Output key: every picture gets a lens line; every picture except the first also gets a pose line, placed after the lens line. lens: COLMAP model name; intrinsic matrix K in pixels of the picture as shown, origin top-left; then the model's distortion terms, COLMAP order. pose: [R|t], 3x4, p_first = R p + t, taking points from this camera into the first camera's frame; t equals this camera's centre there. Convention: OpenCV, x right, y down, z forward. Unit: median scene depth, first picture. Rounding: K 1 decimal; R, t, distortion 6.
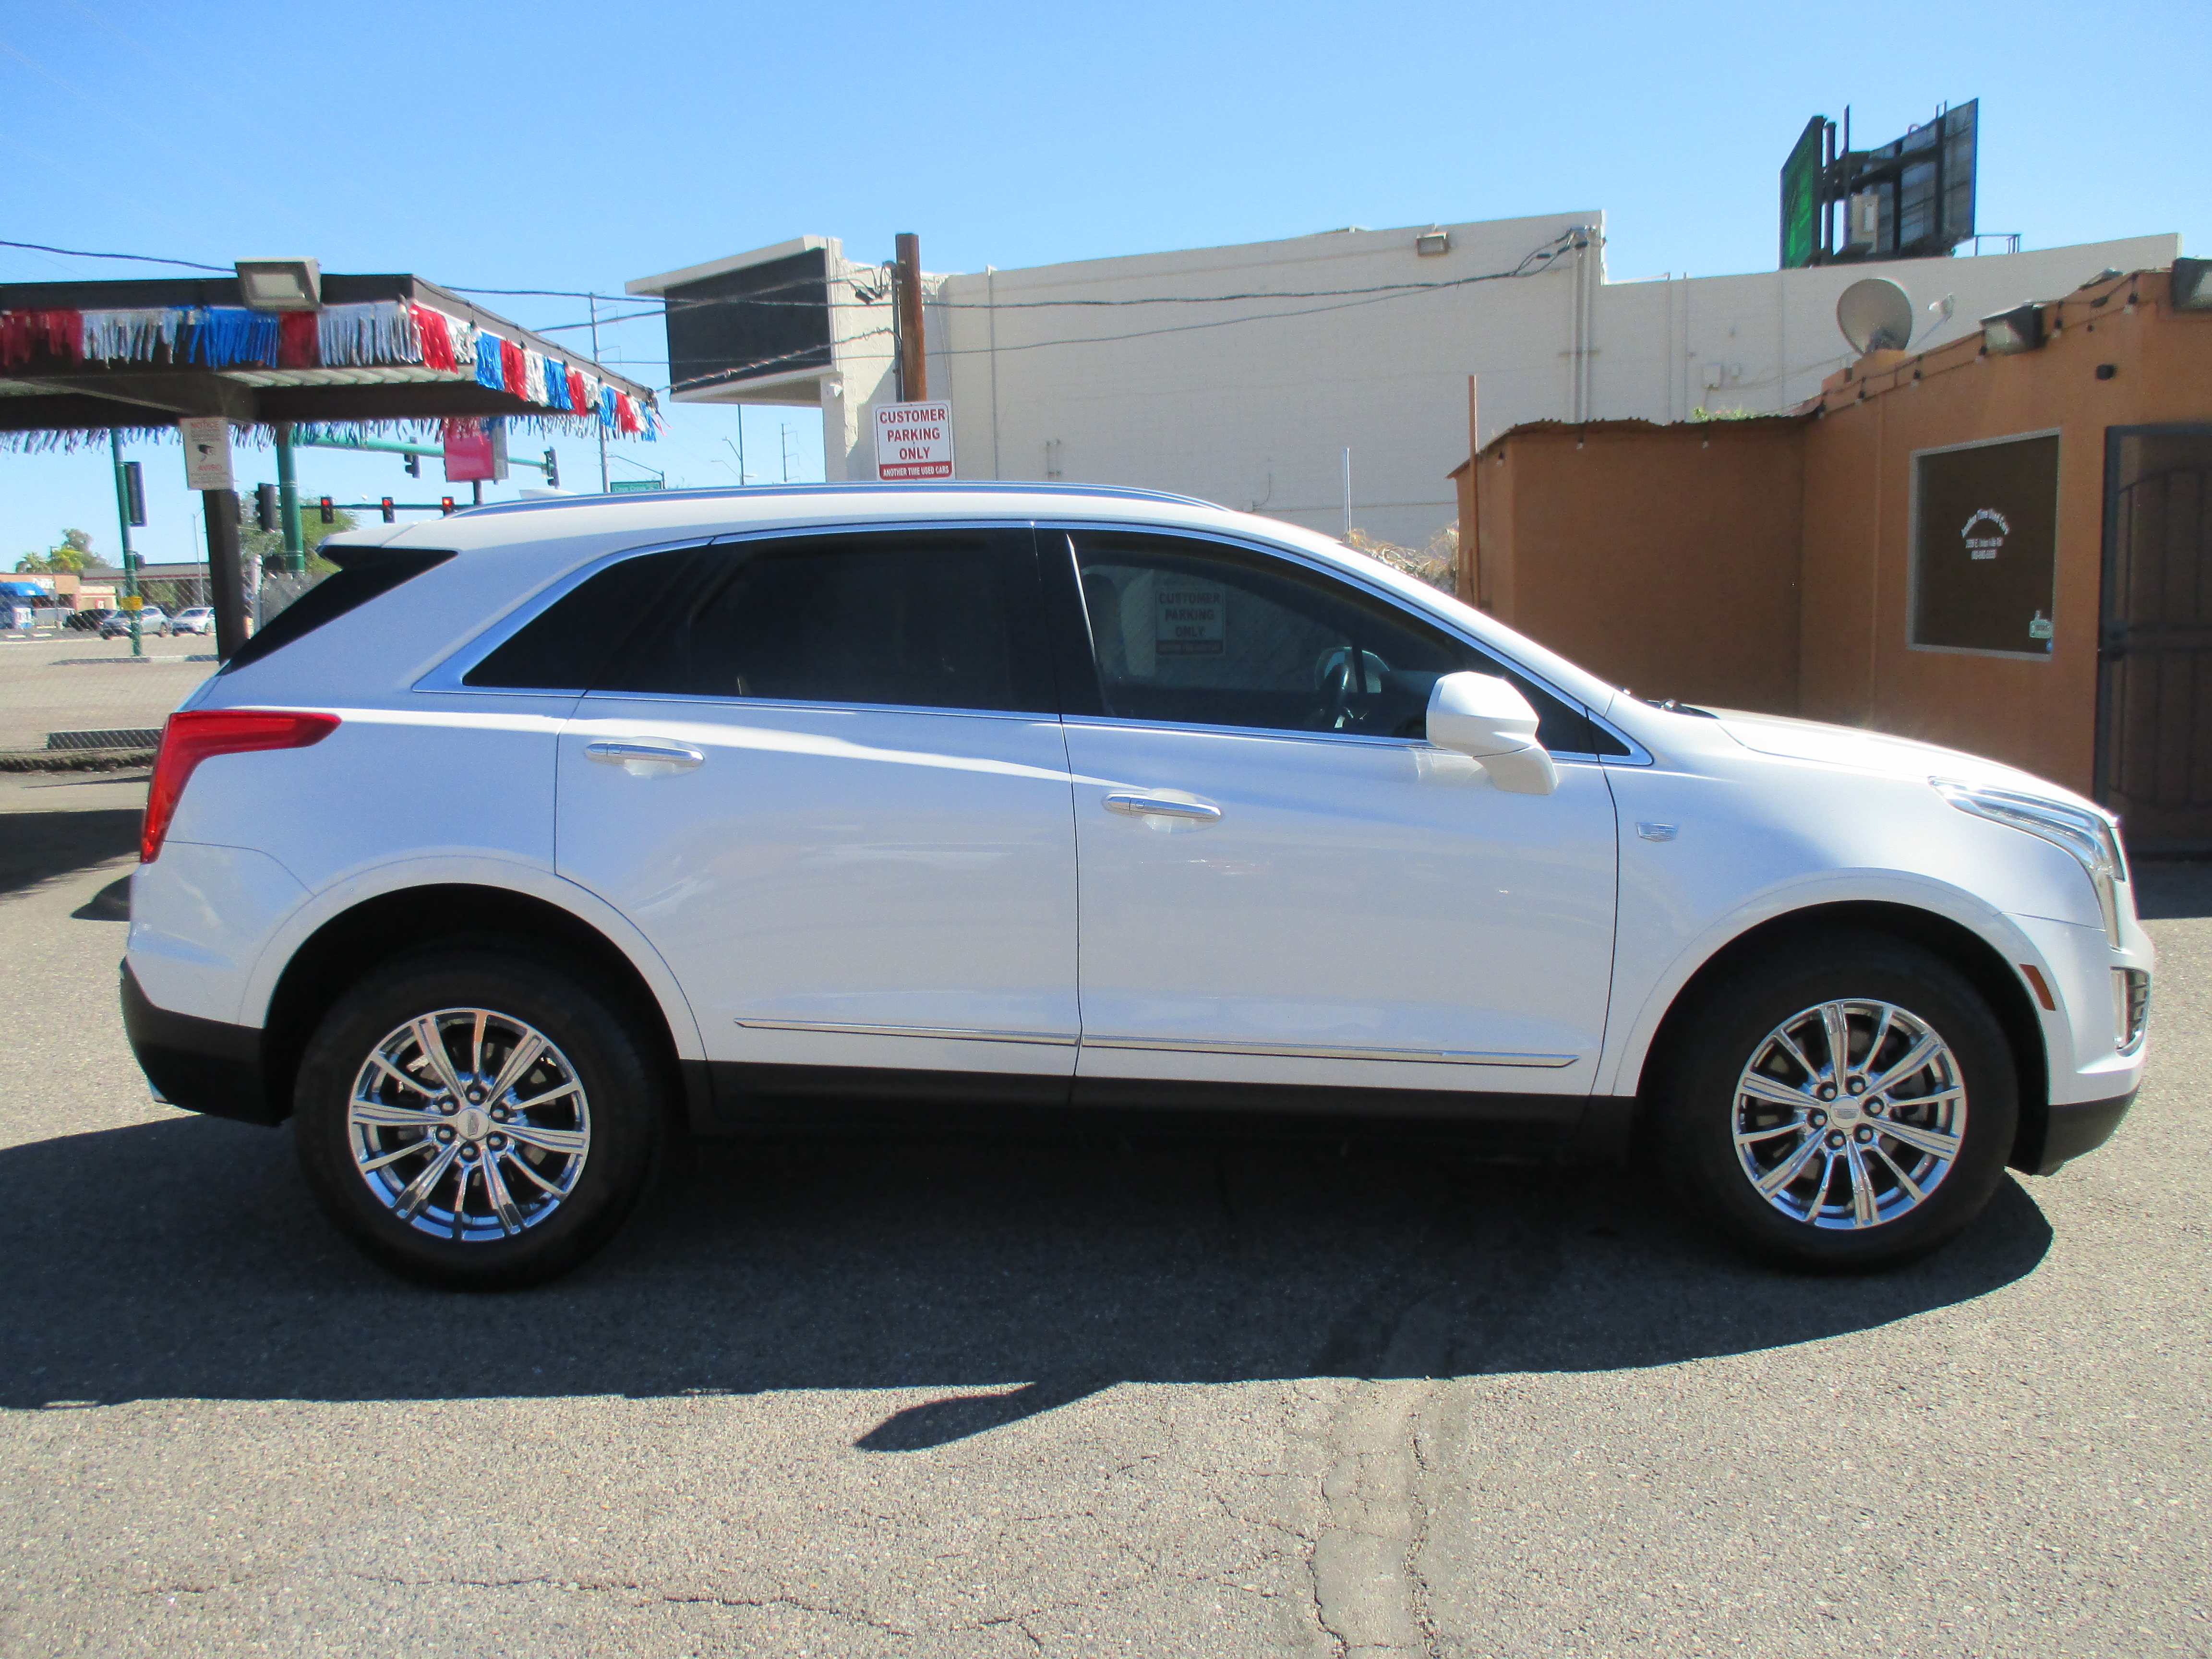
lens RADIAL K [[1873.8, 0, 1180.7], [0, 1873.8, 822.3], [0, 0, 1]] dist [-0.032556, -0.003735]
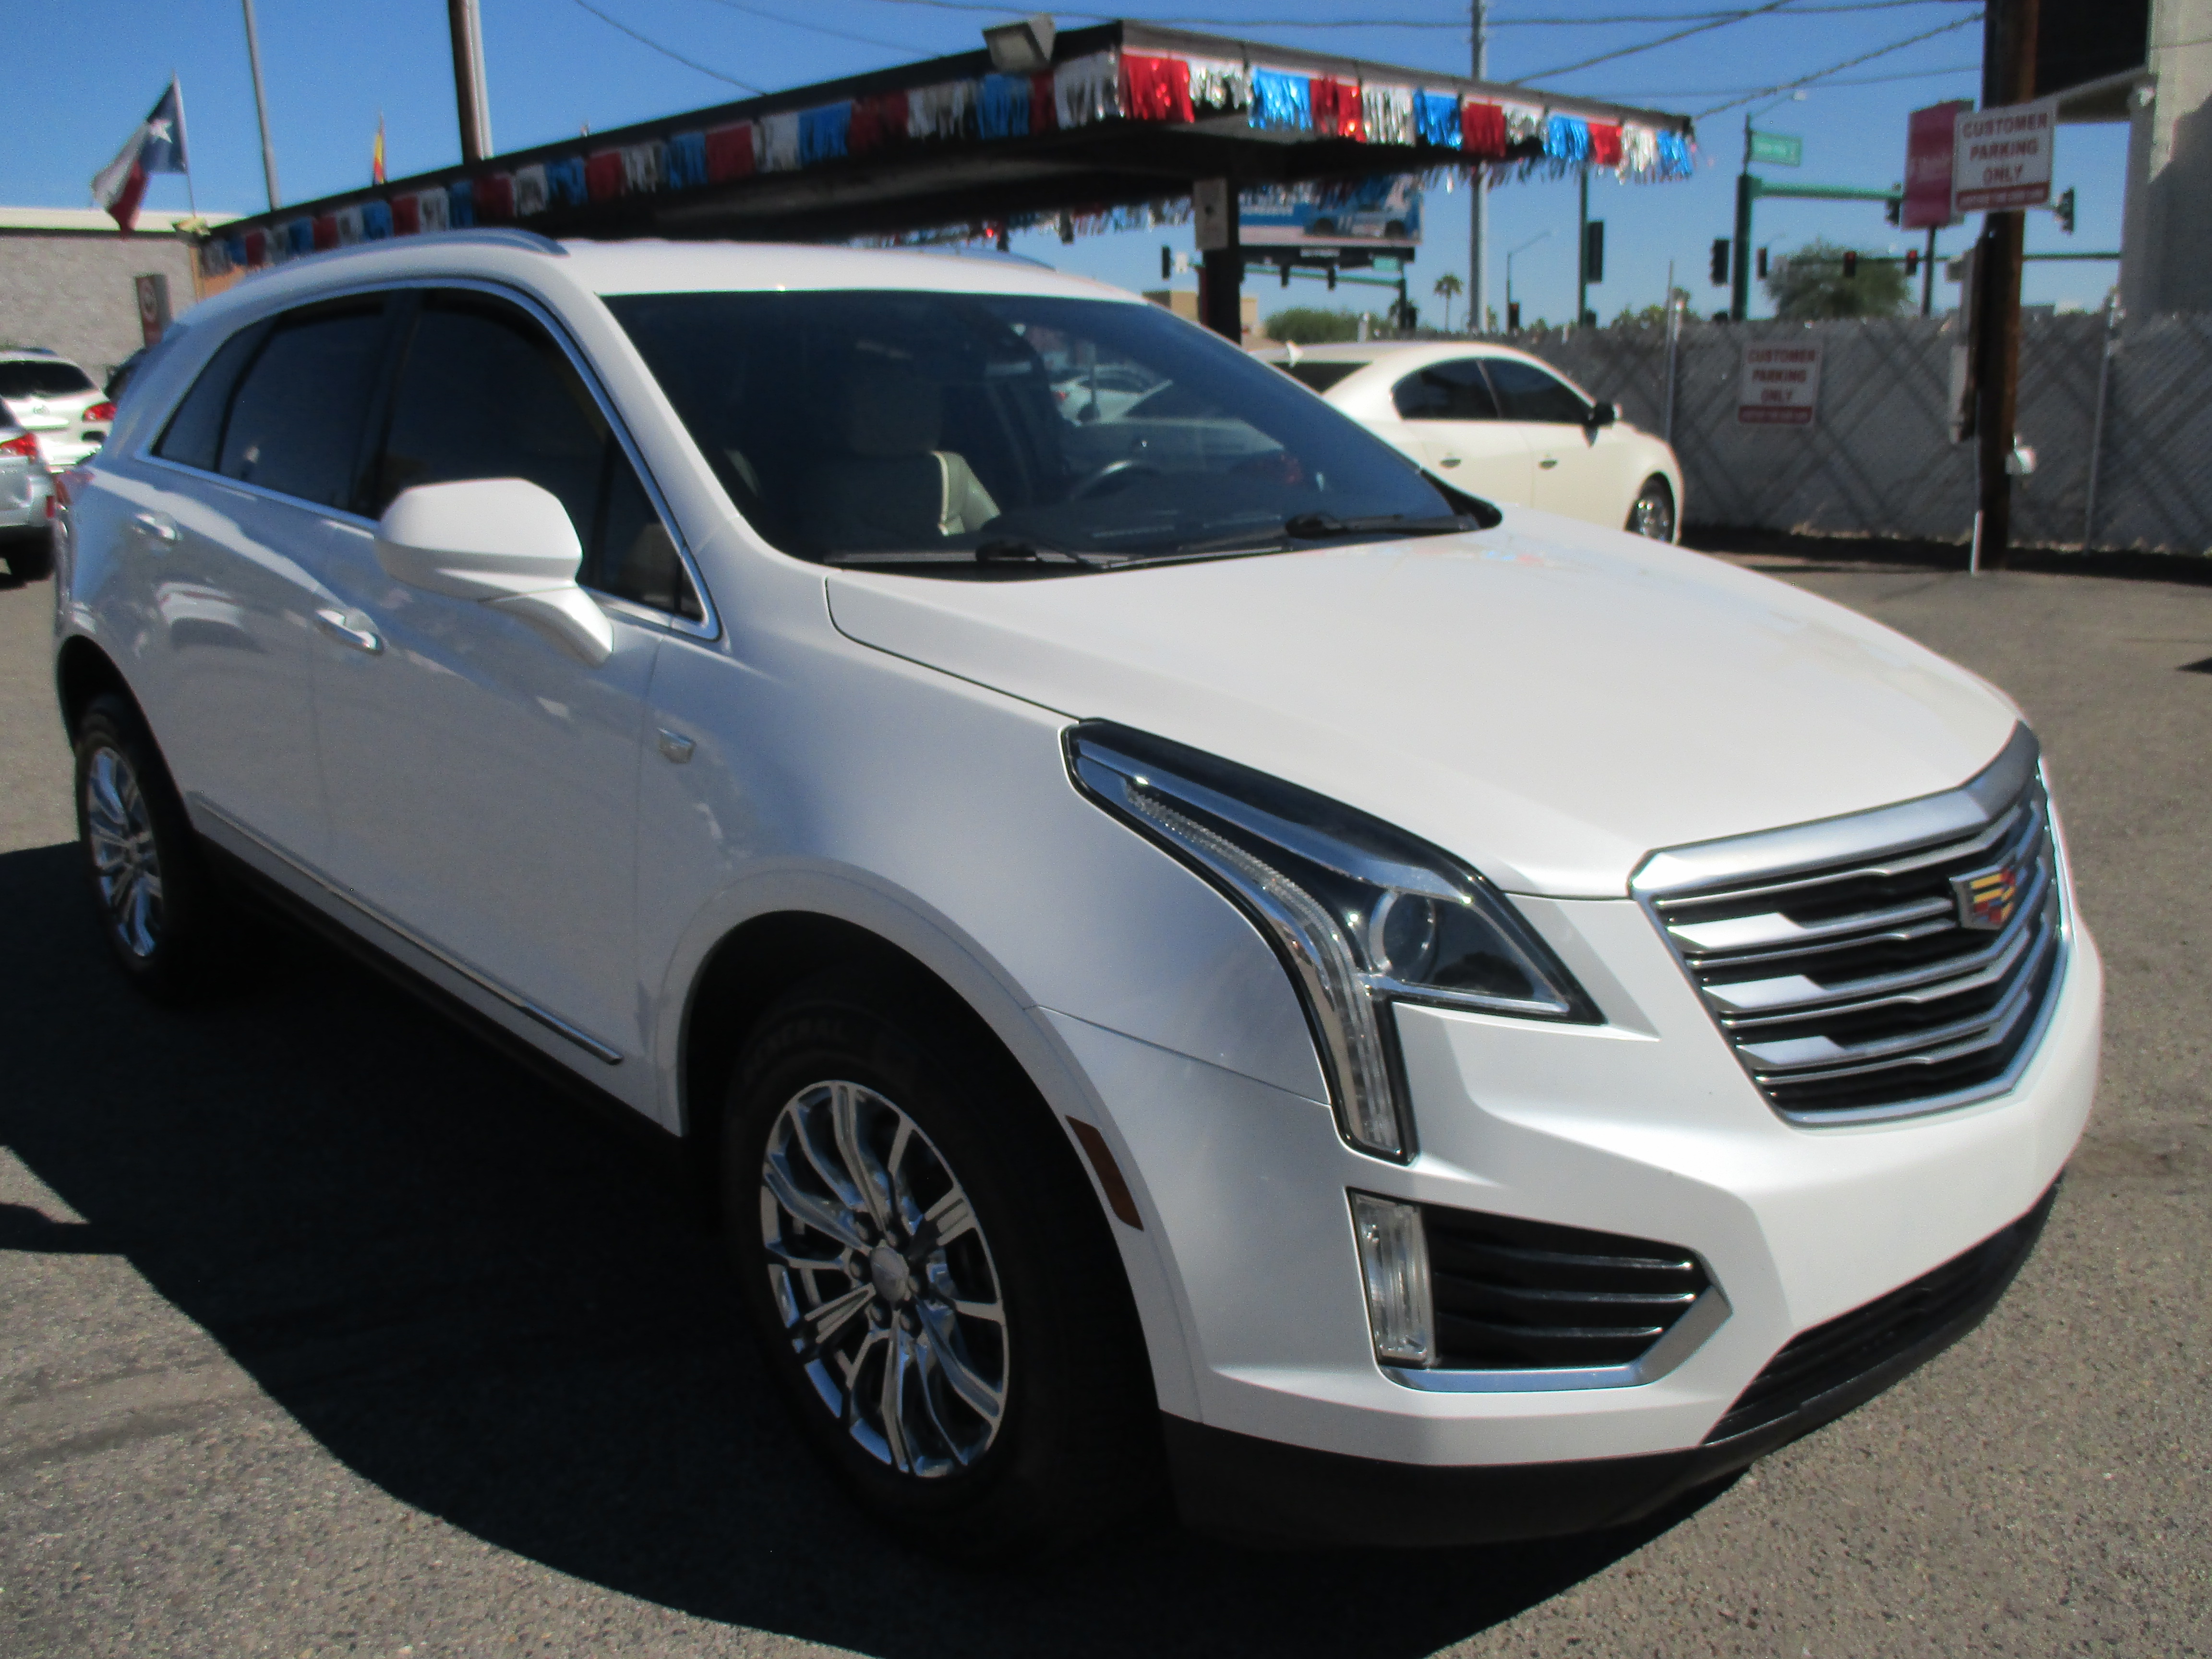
lens RADIAL K [[1873.8, 0, 1180.7], [0, 1873.8, 822.3], [0, 0, 1]] dist [-0.032556, -0.003735]
pose [[0.682048, 0.178174, -0.709271, 0.386653], [-0.087117, 0.982755, 0.163103, -0.040829], [0.726100, -0.049455, 0.685808, 0.323631]]
